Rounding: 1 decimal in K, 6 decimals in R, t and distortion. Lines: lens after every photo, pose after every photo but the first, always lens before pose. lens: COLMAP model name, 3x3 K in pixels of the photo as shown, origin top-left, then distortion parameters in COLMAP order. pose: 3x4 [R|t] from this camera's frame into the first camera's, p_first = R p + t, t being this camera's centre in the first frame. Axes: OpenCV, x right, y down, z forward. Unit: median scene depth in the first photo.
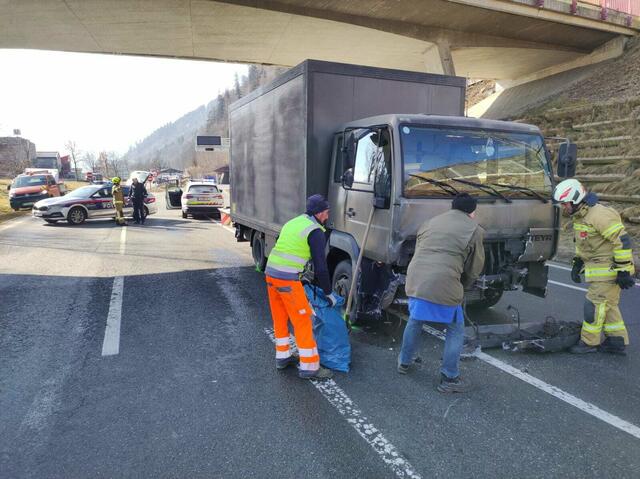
lens RADIAL K [[473.6, 0, 321.0], [0, 473.6, 240.4], [0, 0, 1]] dist [0.039822, -0.006108]
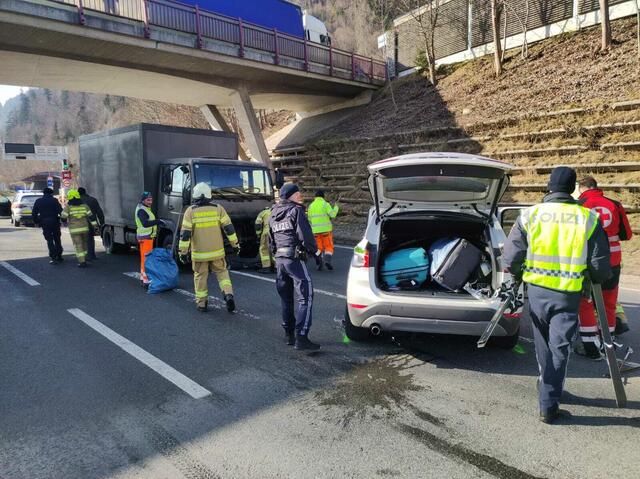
lens RADIAL K [[473.6, 0, 323.0], [0, 473.6, 235.4], [0, 0, 1]] dist [0.039822, -0.006108]
pose [[0.941222, -0.040998, 0.335292, -0.002667], [0.050794, 0.998499, -0.020498, 0.050859], [-0.333949, 0.036324, 0.941891, -0.416599]]
